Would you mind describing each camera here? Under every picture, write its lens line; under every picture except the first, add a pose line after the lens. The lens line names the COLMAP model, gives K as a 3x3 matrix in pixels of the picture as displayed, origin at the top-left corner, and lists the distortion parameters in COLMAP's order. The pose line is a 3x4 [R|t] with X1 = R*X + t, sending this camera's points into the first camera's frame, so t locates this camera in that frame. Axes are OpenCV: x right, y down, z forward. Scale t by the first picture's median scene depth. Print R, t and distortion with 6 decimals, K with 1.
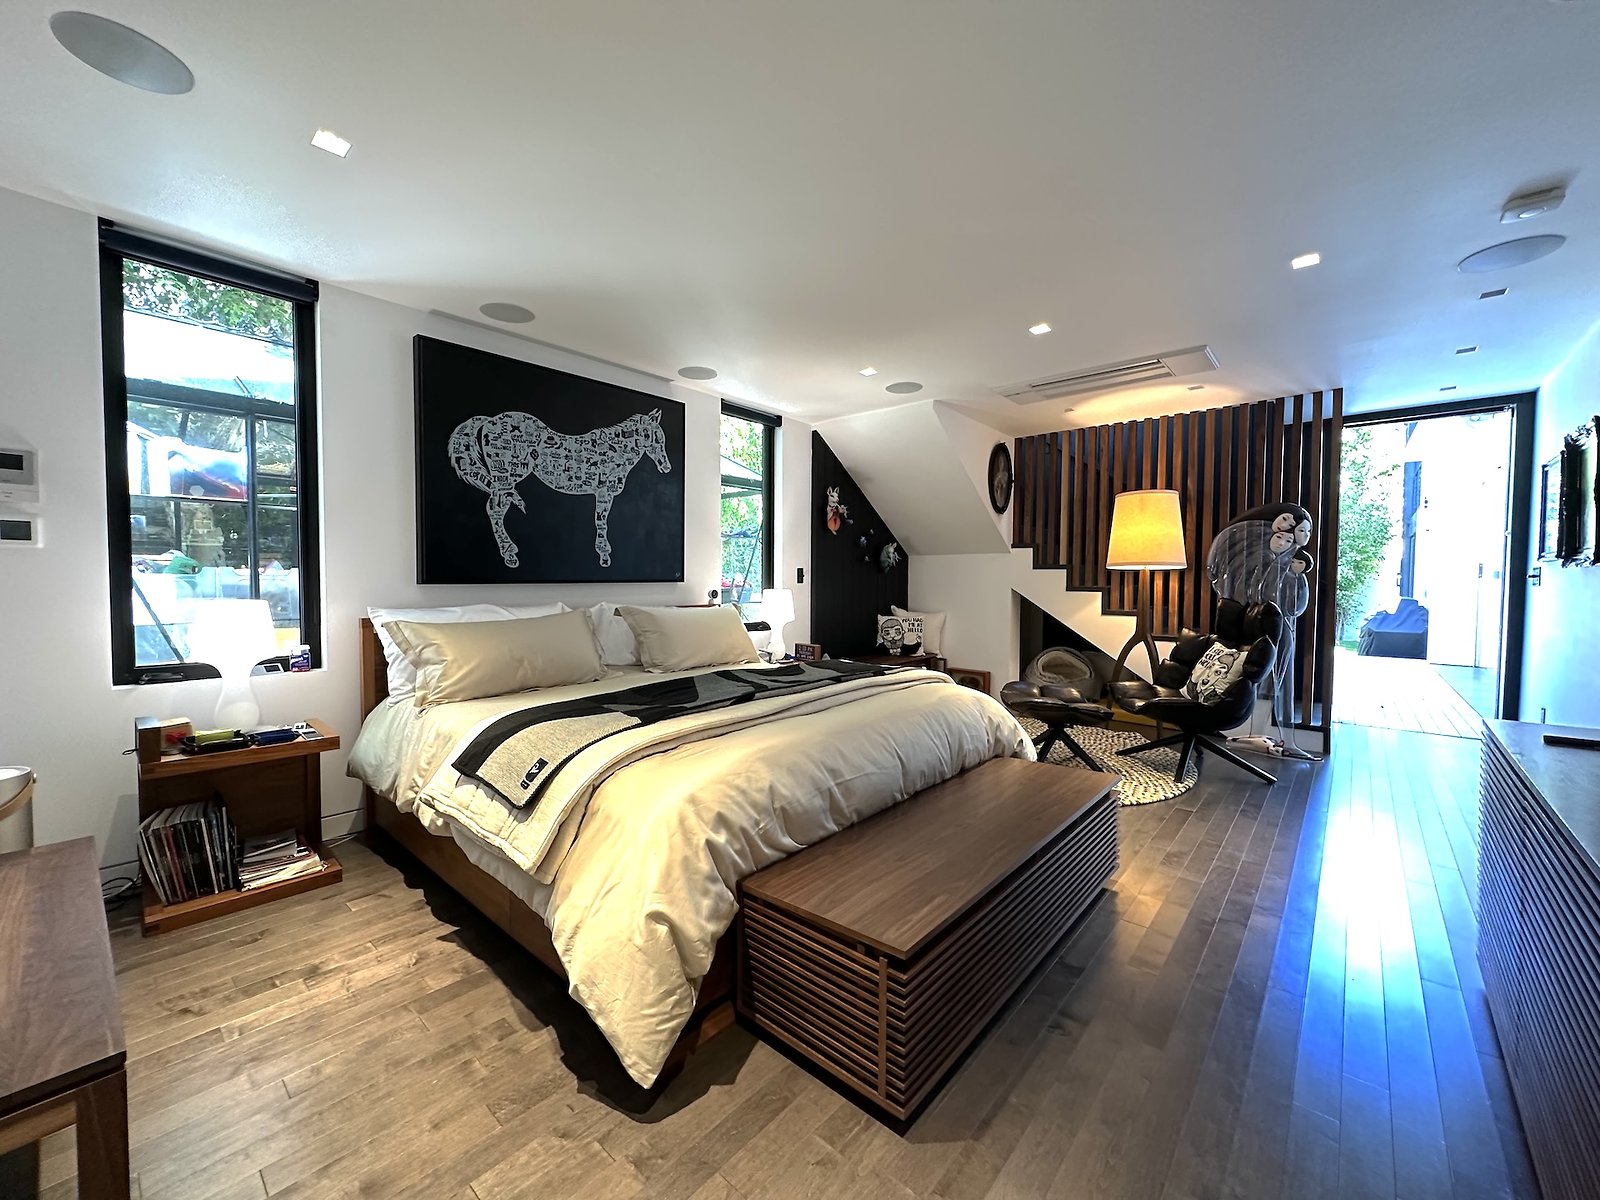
lens RADIAL K [[641.8, 0, 801.2], [0, 641.8, 596.6], [0, 0, 1]] dist [-0.000854, -0.000146]
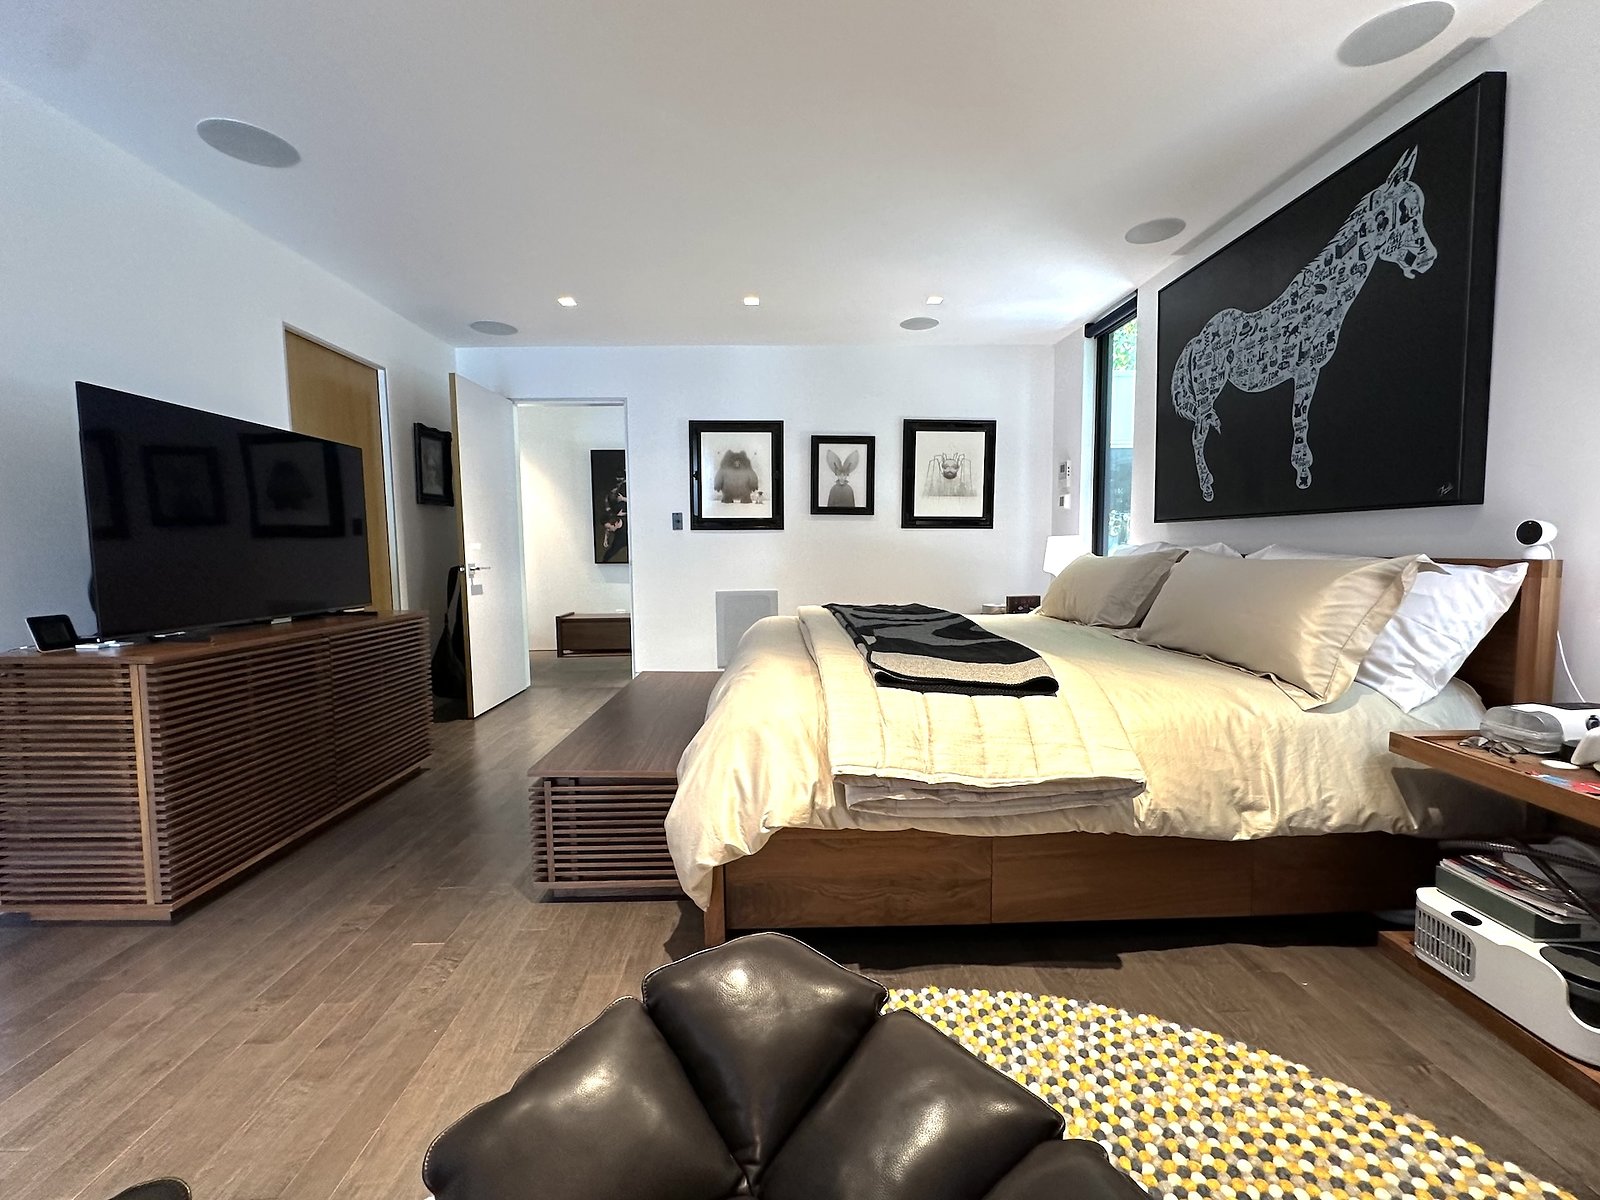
lens RADIAL K [[641.8, 0, 798.2], [0, 641.8, 596.4], [0, 0, 1]] dist [-0.000854, -0.000146]
pose [[-0.728714, 0.054218, -0.682668, 0.505829], [-0.023183, 0.994337, 0.103717, 0.004722], [0.684425, 0.091406, -0.723331, 1.163041]]
